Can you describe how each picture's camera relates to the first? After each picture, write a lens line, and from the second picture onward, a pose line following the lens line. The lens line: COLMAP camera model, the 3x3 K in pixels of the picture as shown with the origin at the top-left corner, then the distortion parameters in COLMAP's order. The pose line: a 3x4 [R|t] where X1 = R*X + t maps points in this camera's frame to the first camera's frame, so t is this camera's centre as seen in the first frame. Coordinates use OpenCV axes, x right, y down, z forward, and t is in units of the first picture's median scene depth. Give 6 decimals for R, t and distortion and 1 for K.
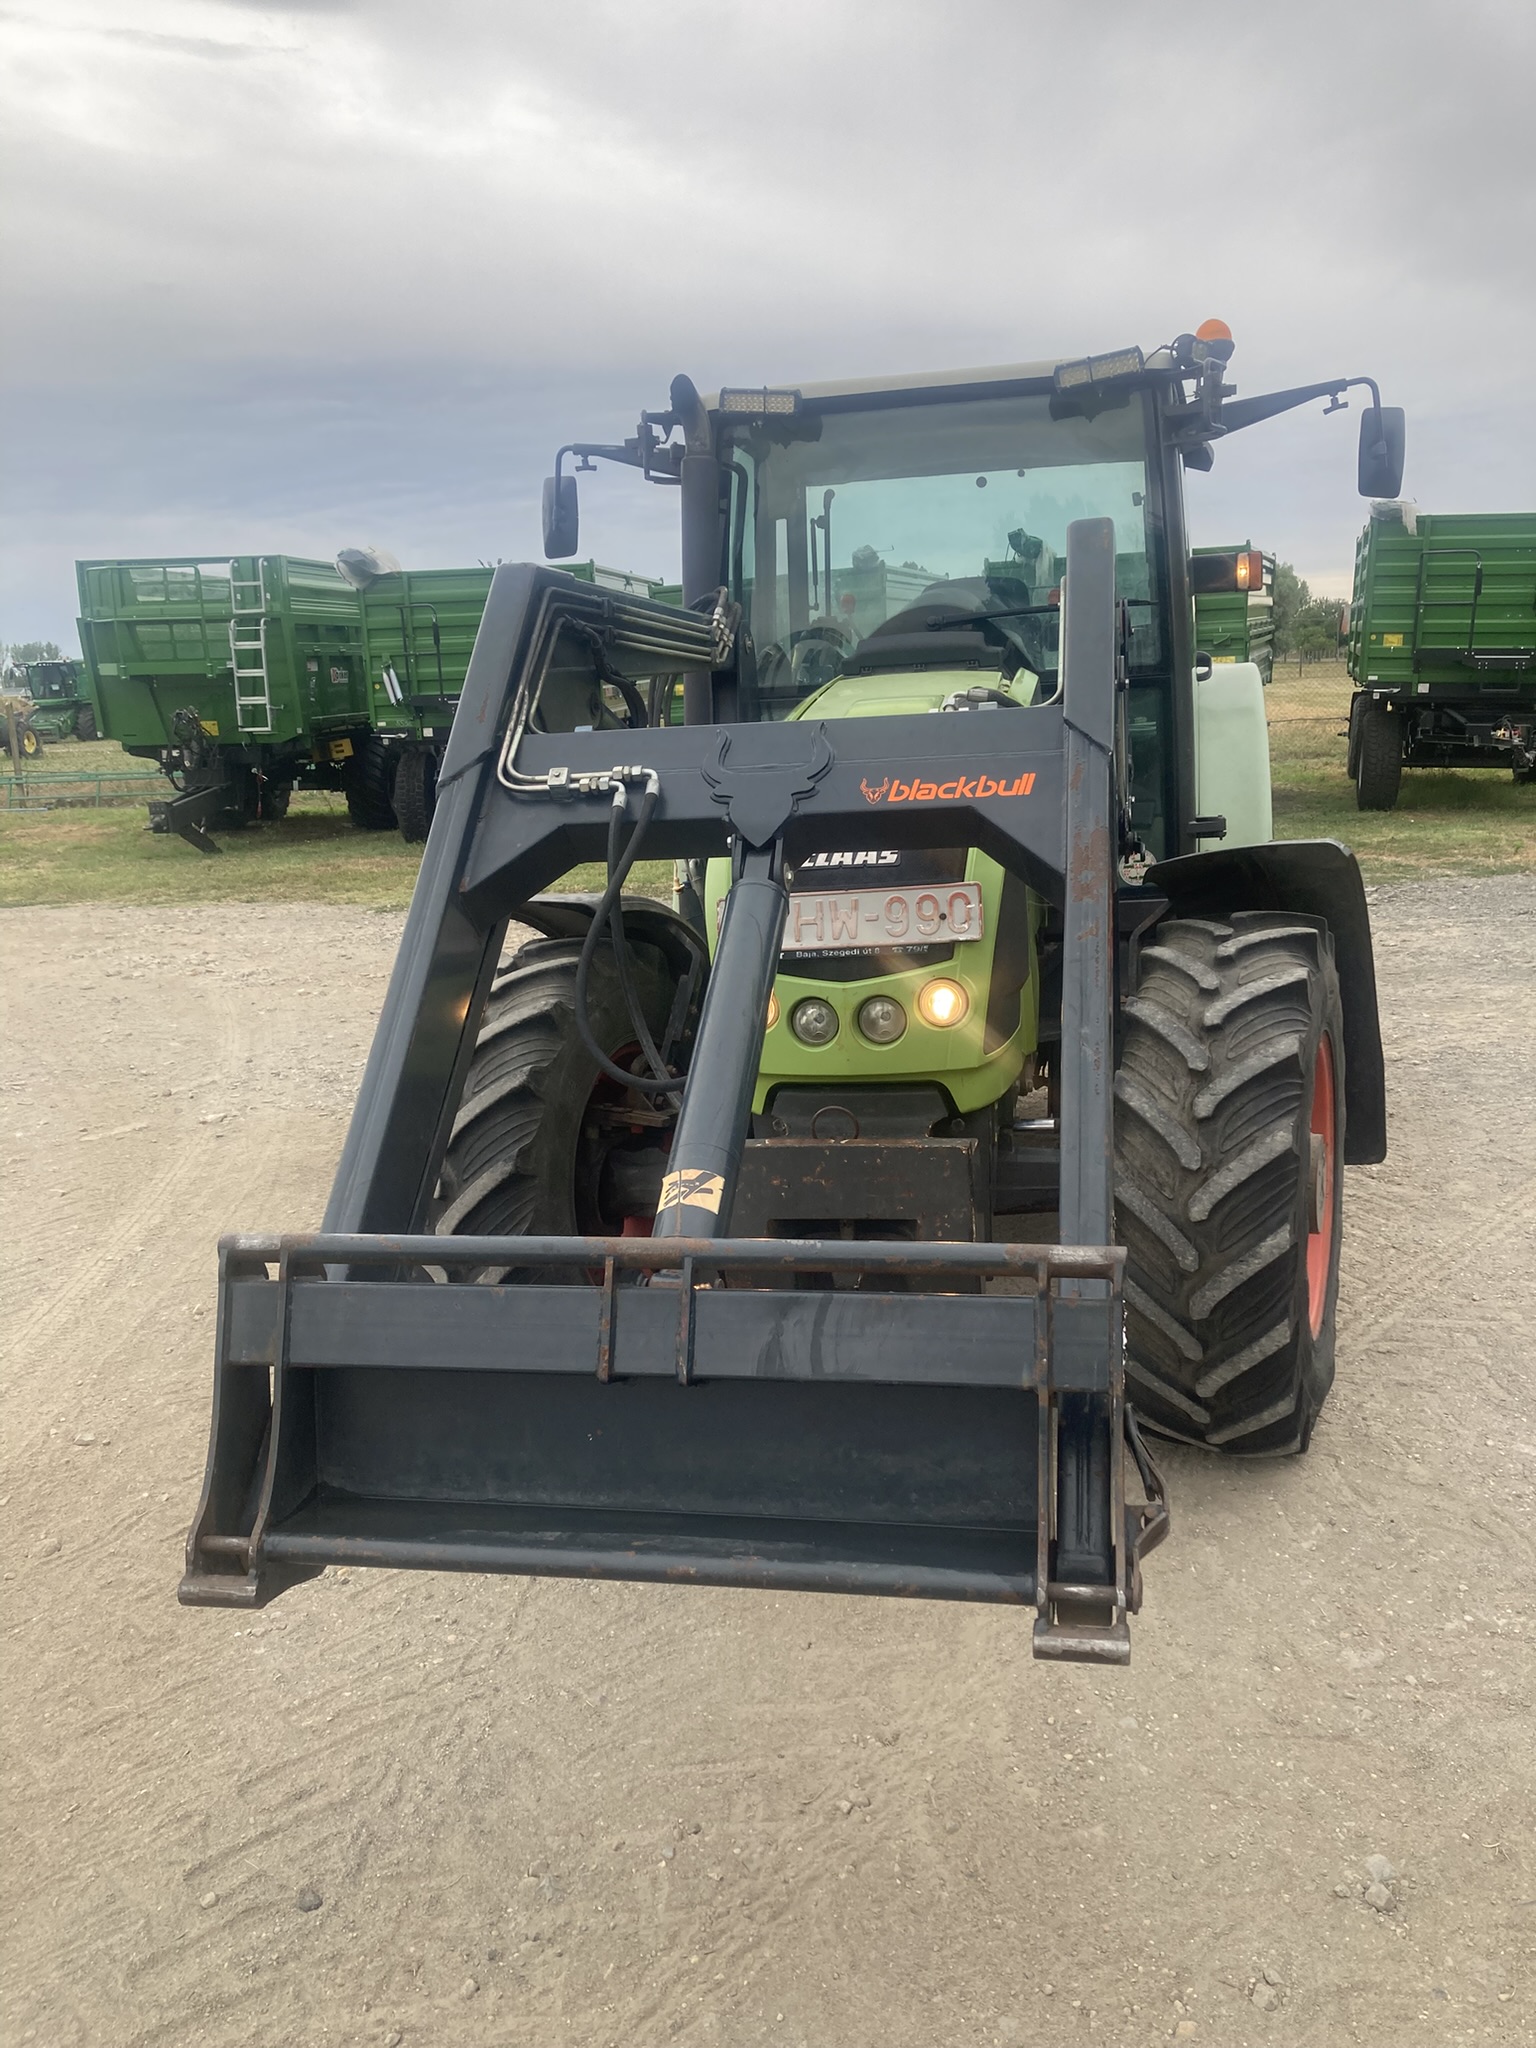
lens RADIAL K [[1682.3, 0, 795.7], [0, 1682.3, 1035.0], [0, 0, 1]] dist [0.091078, -0.211319]
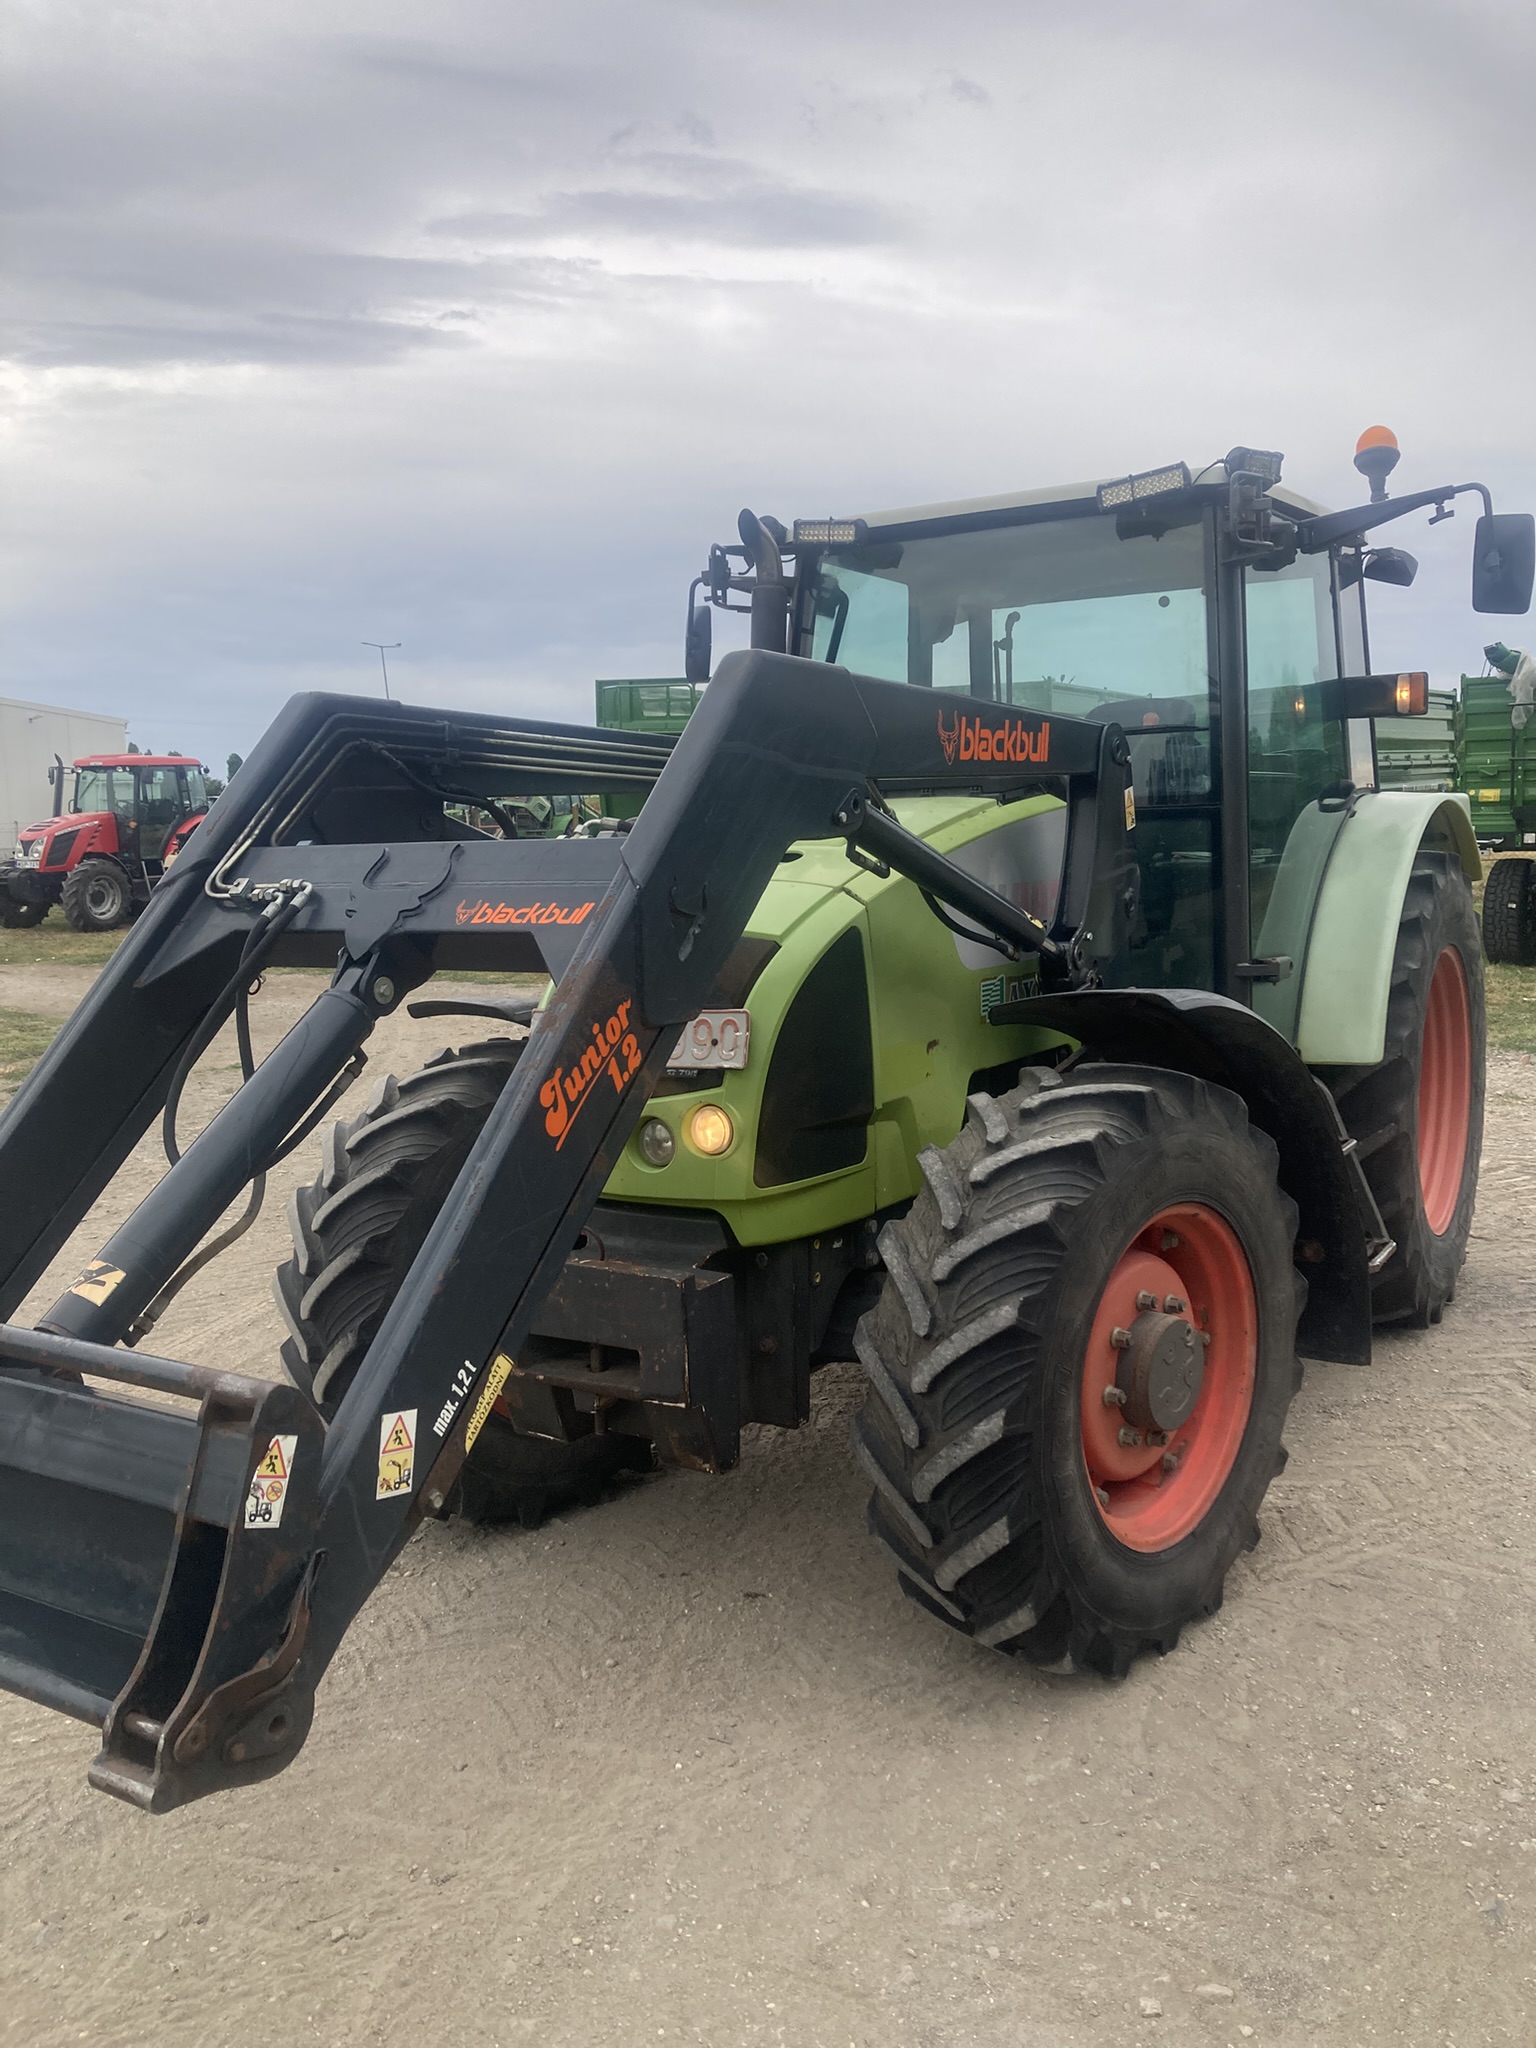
lens RADIAL K [[1668.6, 0, 773.8], [0, 1668.6, 1009.8], [0, 0, 1]] dist [0.084689, -0.214655]
pose [[0.936598, 0.066026, -0.344129, 0.452567], [-0.092109, 0.993940, -0.059987, -0.034203], [0.338083, 0.087882, 0.937004, 0.098291]]
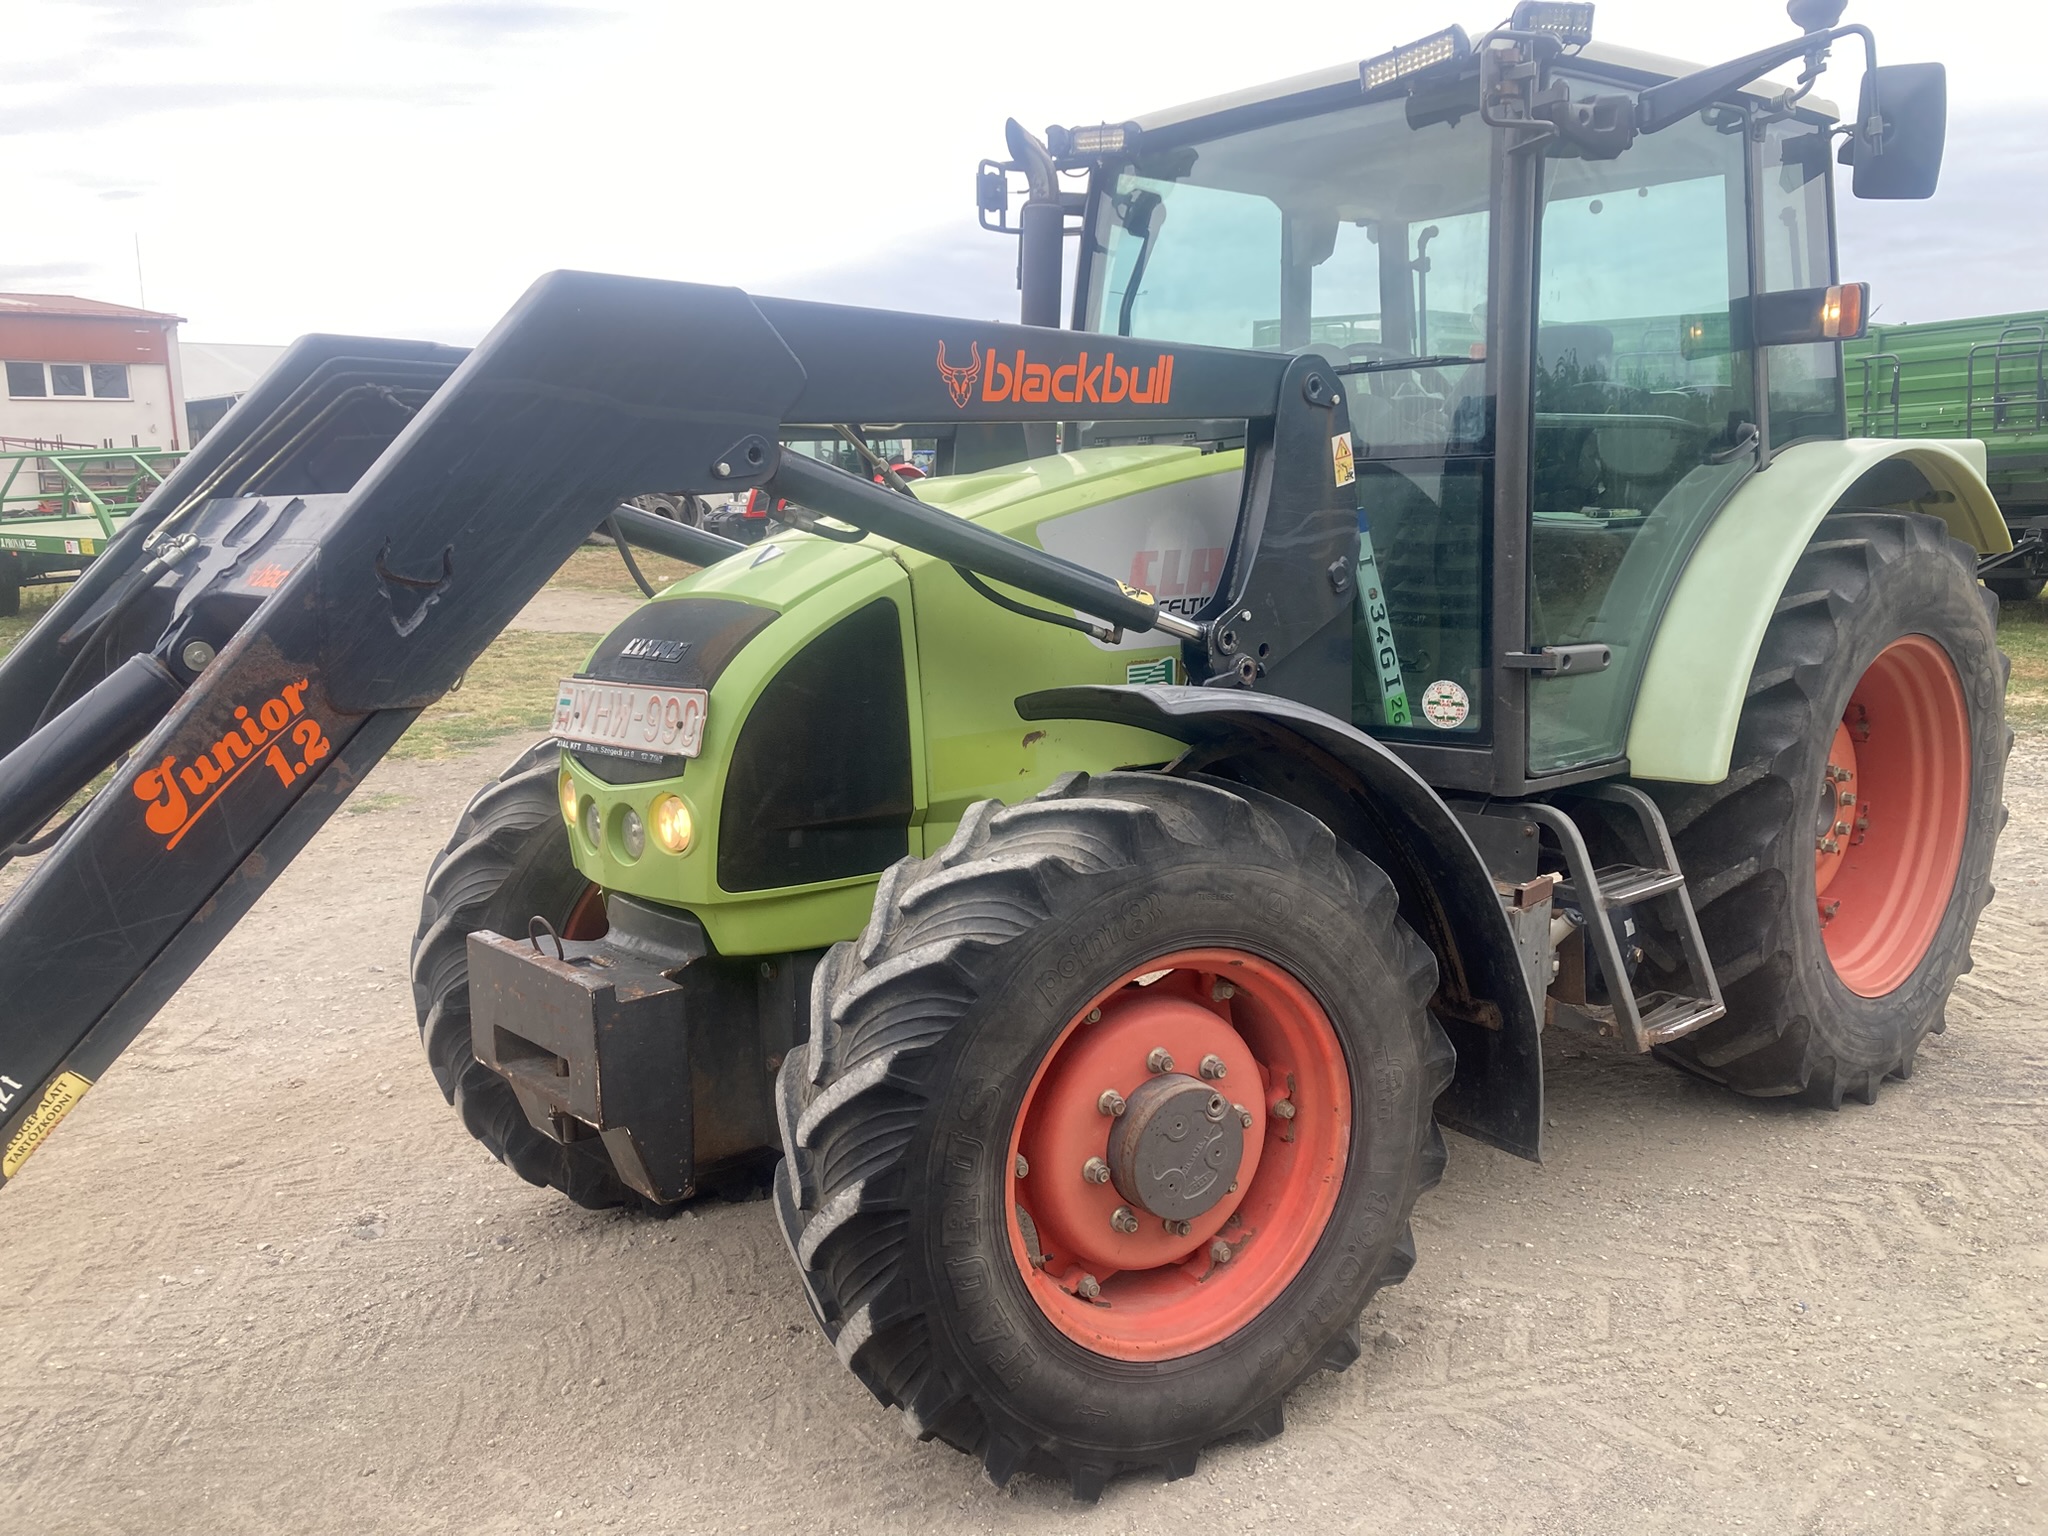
lens RADIAL K [[1672.6, 0, 1026.8], [0, 1672.6, 756.2], [0, 0, 1]] dist [0.035232, -0.045271]
pose [[0.790989, 0.134137, -0.596945, 0.745508], [-0.143033, 0.989176, 0.032746, -0.108374], [0.594877, 0.059481, 0.801613, 0.413302]]
